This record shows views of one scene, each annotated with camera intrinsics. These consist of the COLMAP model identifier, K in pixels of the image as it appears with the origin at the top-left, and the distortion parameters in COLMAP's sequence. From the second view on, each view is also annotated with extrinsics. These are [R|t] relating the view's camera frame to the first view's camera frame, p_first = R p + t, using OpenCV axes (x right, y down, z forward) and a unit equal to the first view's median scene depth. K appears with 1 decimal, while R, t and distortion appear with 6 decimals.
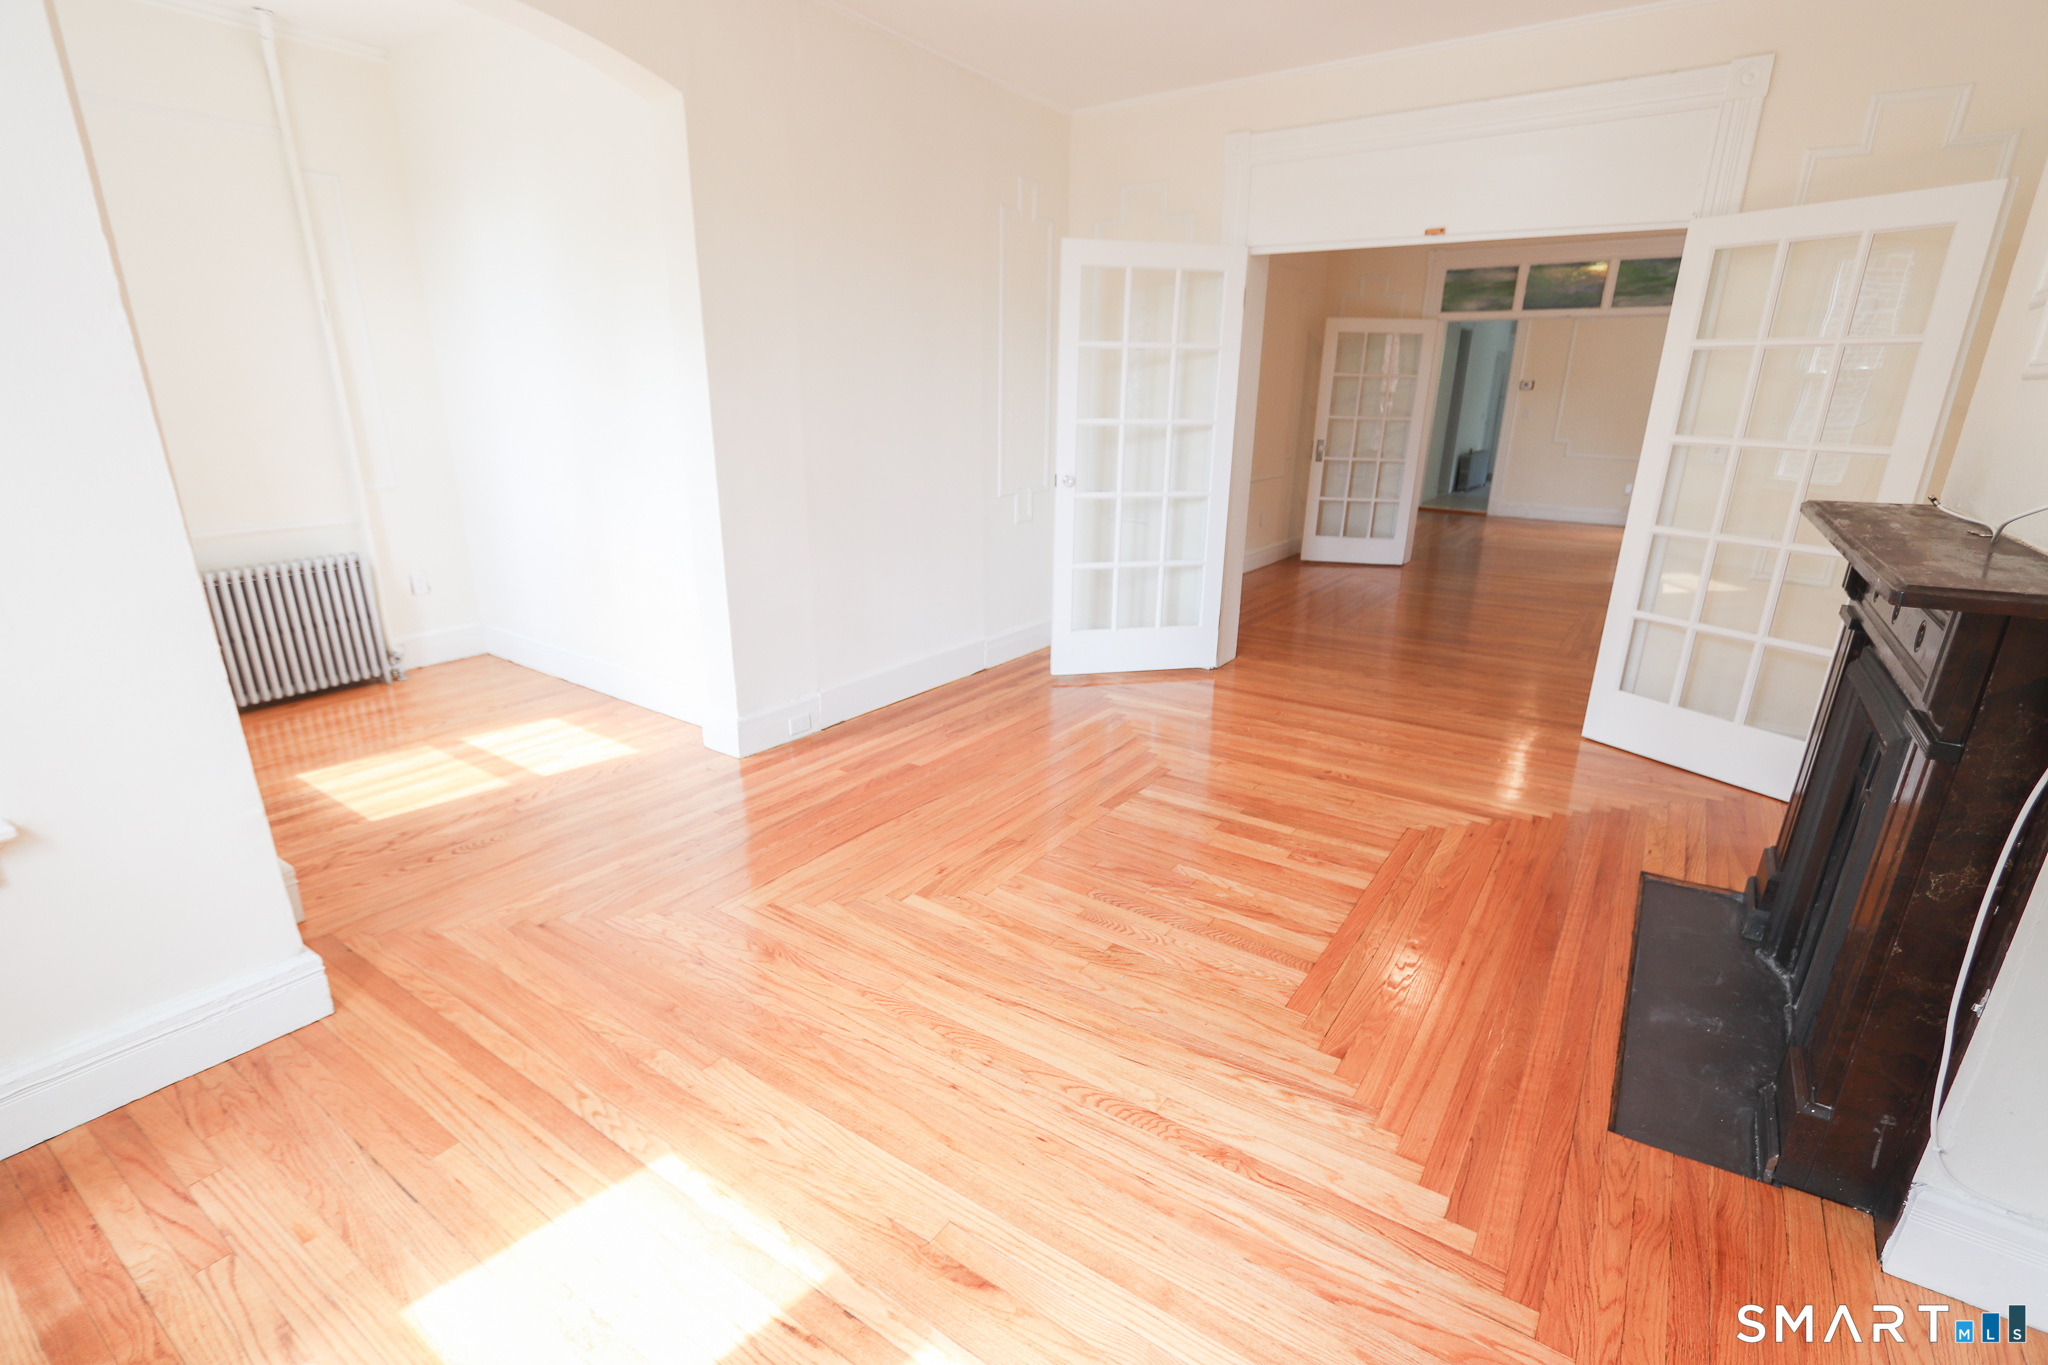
lens RADIAL K [[939.8, 0, 1029.4], [0, 939.8, 716.6], [0, 0, 1]] dist [-0.019676, 0.003045]
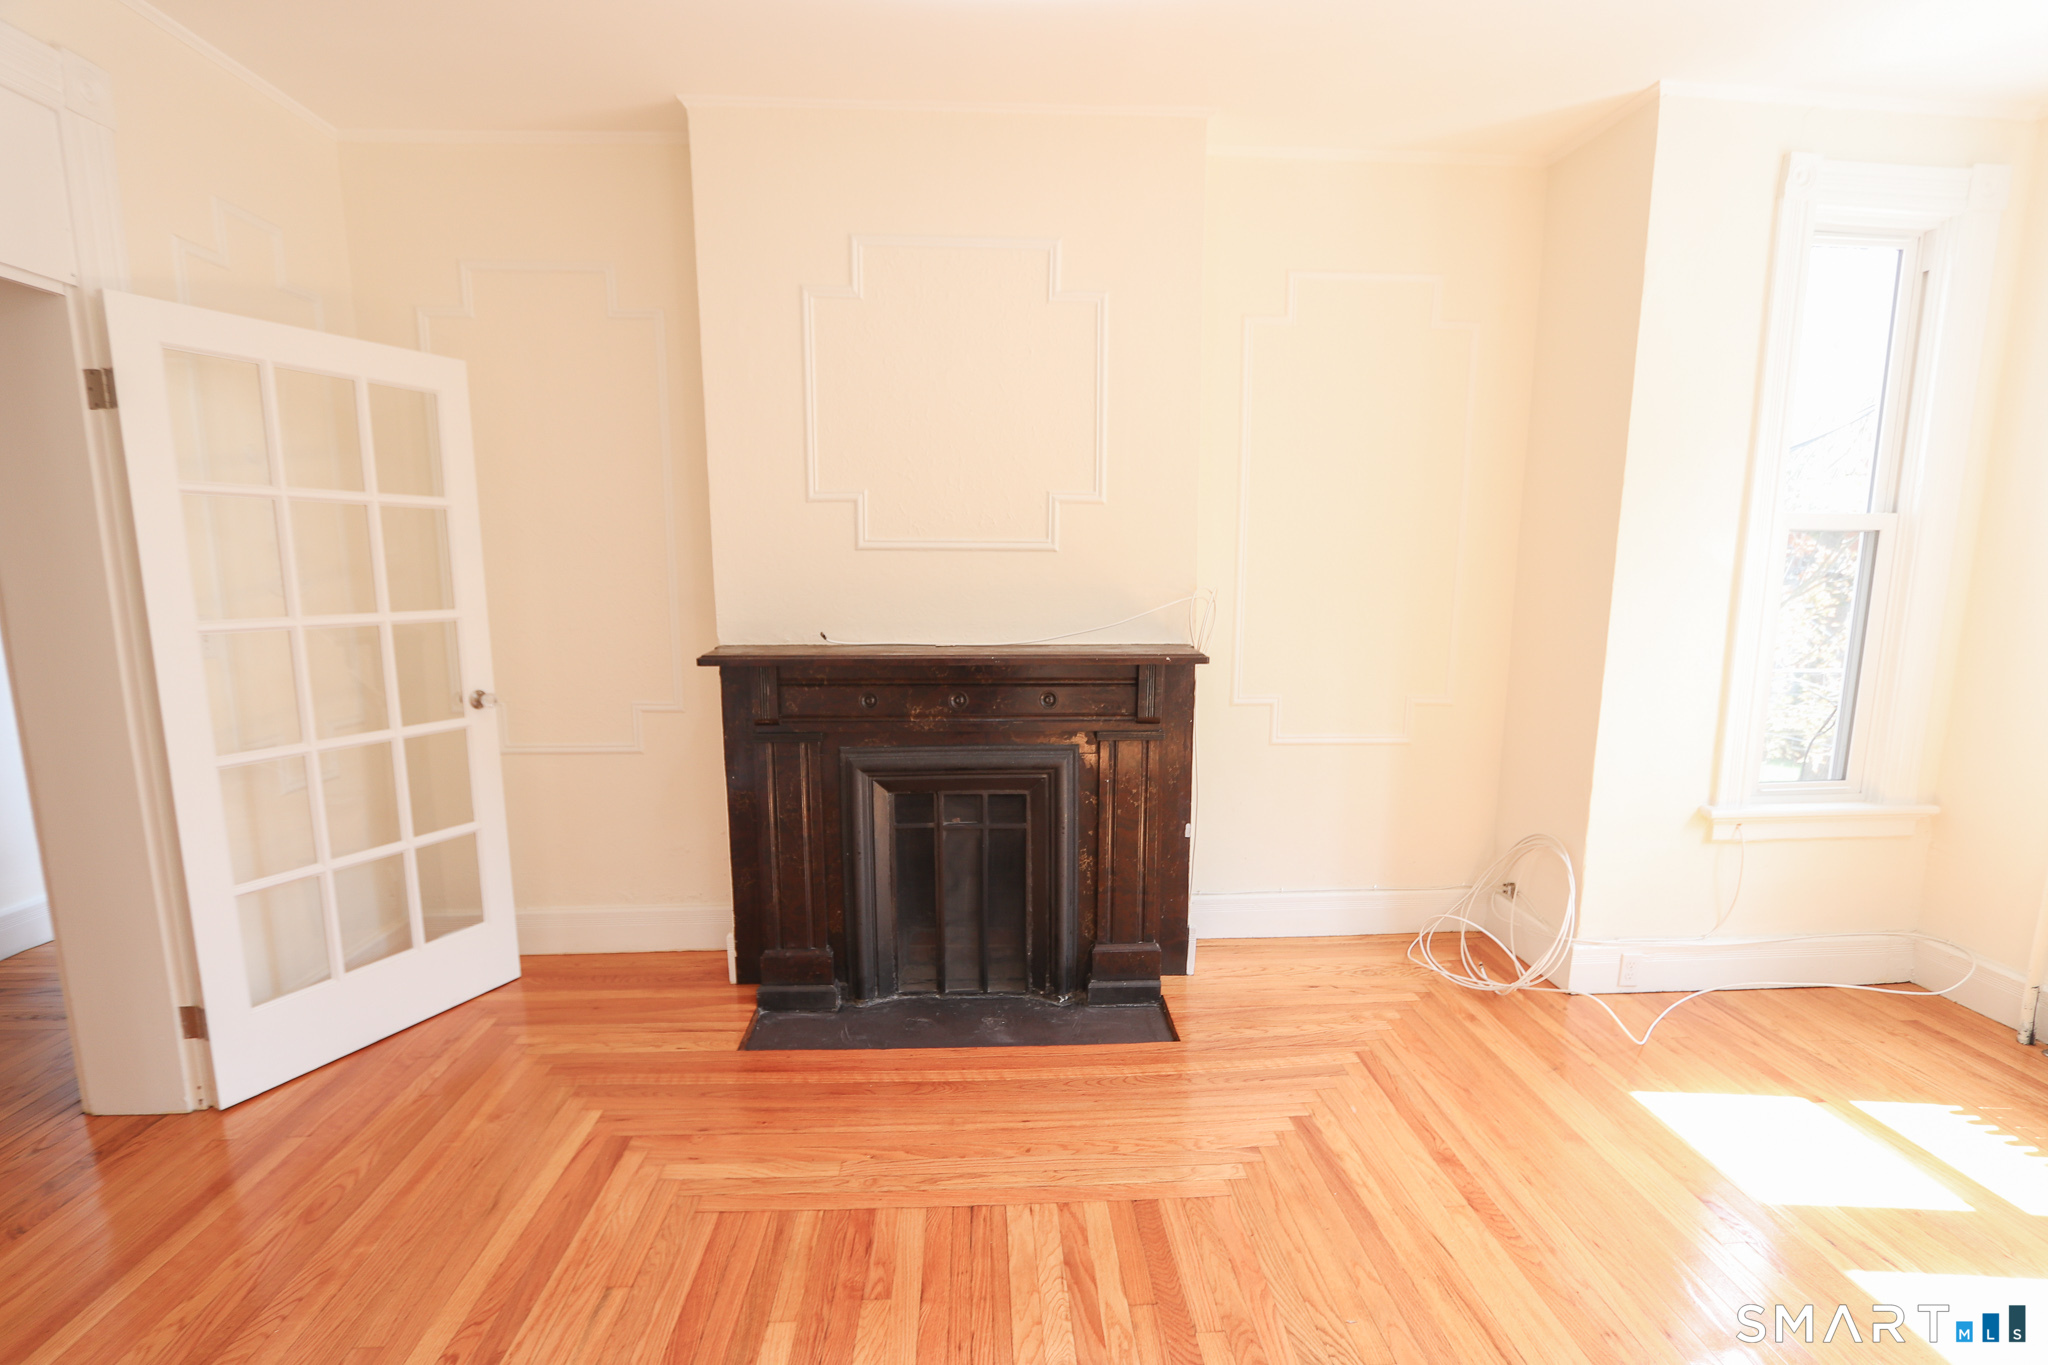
lens RADIAL K [[939.8, 0, 1029.4], [0, 939.8, 716.6], [0, 0, 1]] dist [-0.019676, 0.003045]
pose [[-0.611066, -0.138736, 0.779327, -0.154752], [0.250401, 0.900086, 0.356572, -0.292815], [-0.750931, 0.413034, -0.515273, 0.825856]]
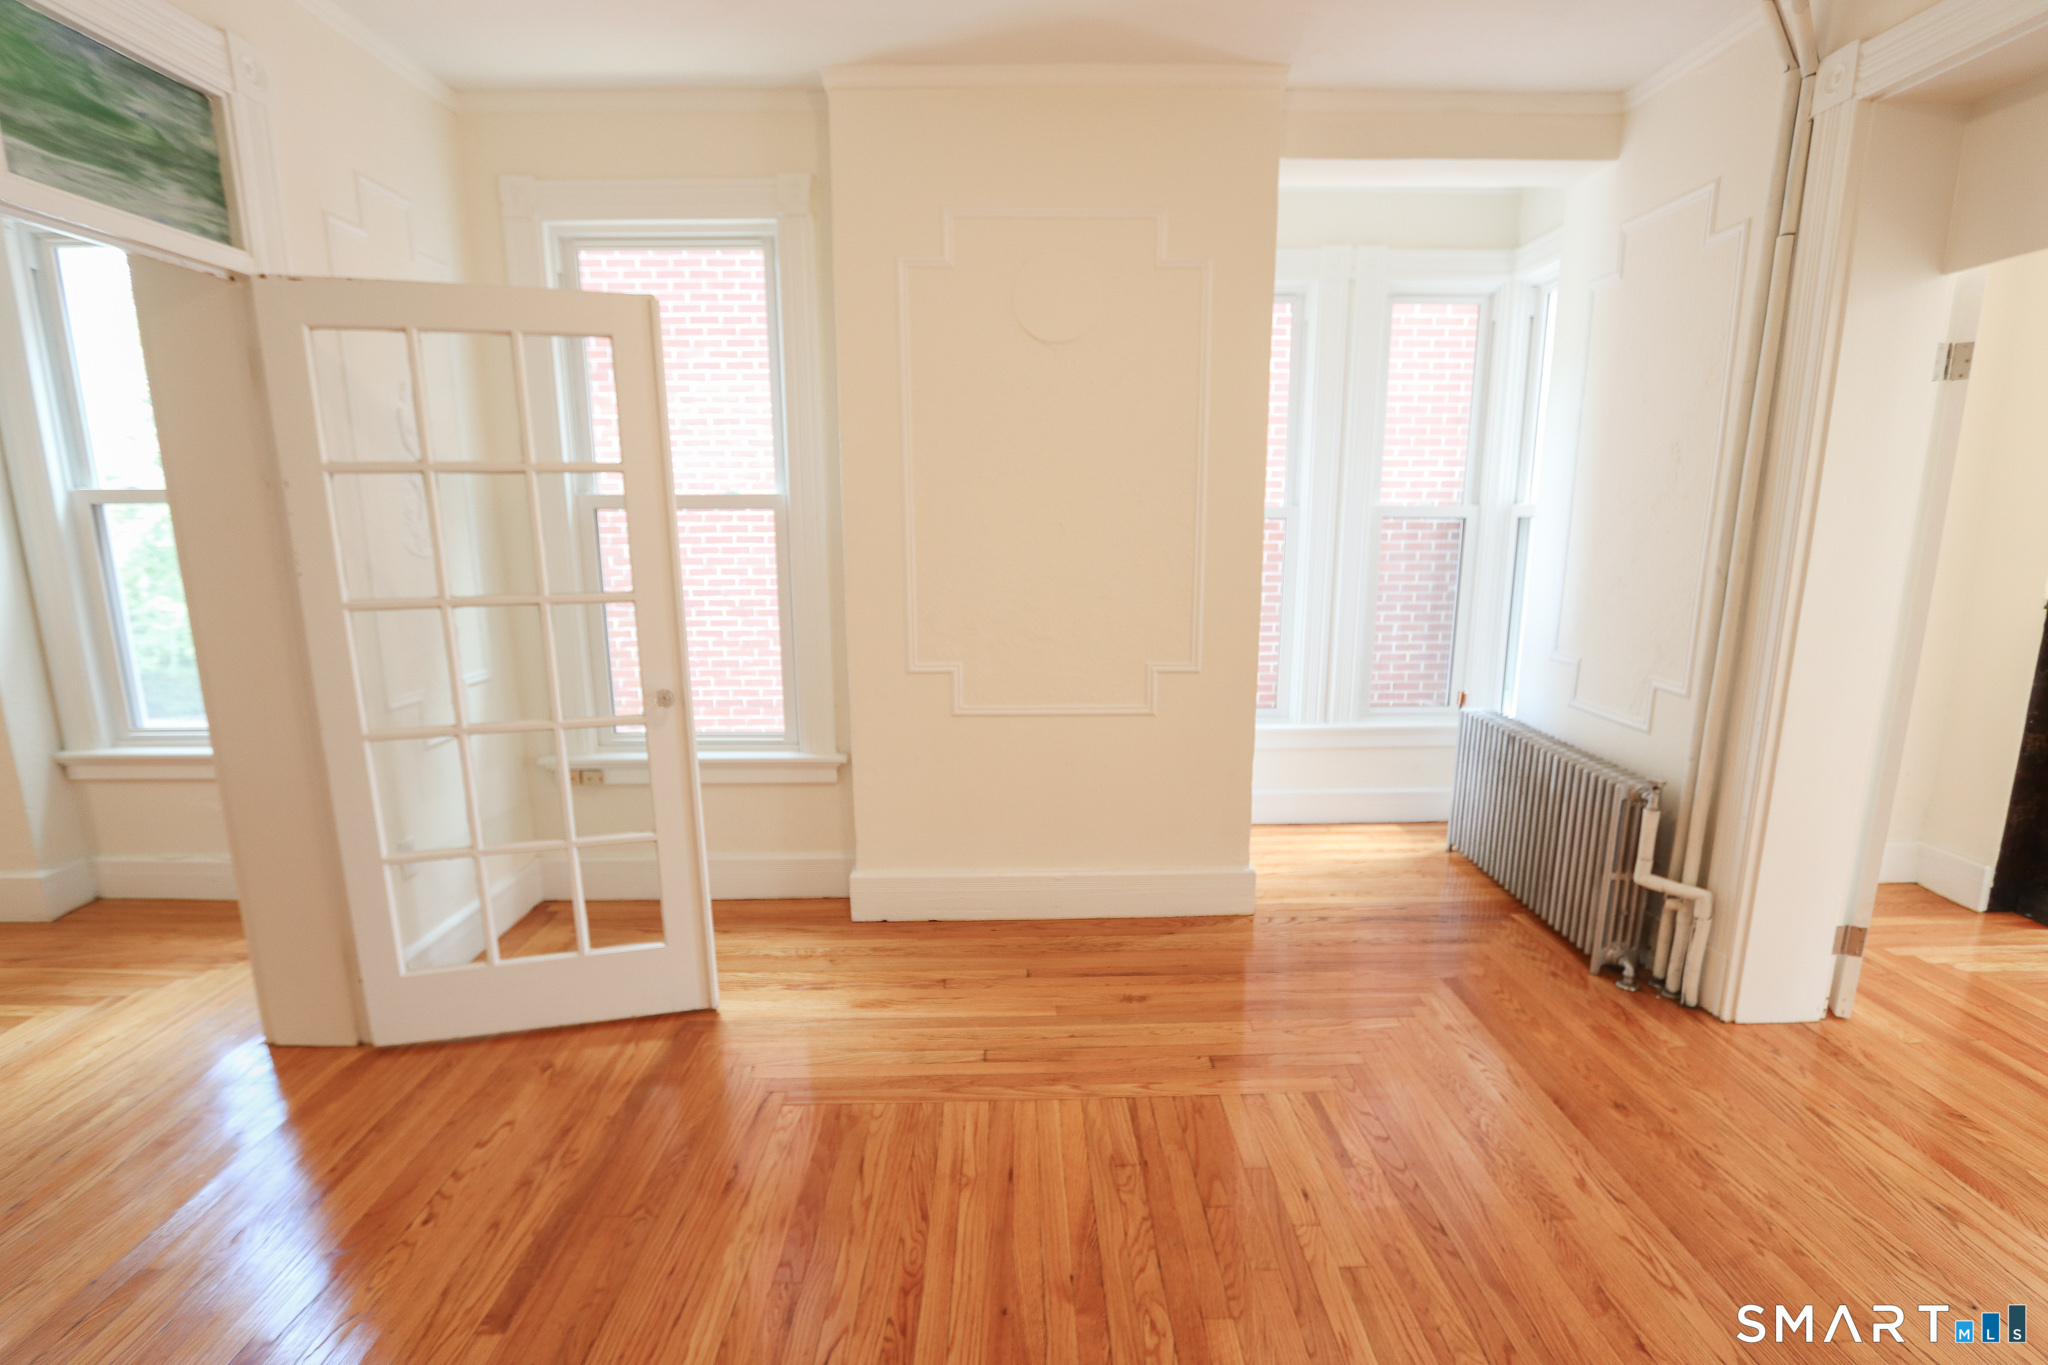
lens RADIAL K [[939.8, 0, 1029.4], [0, 939.8, 716.6], [0, 0, 1]] dist [-0.019676, 0.003045]
pose [[-0.580564, -0.179910, 0.794089, 0.453927], [0.263398, 0.881341, 0.392250, -0.595035], [-0.770433, 0.436888, -0.464286, 1.696308]]
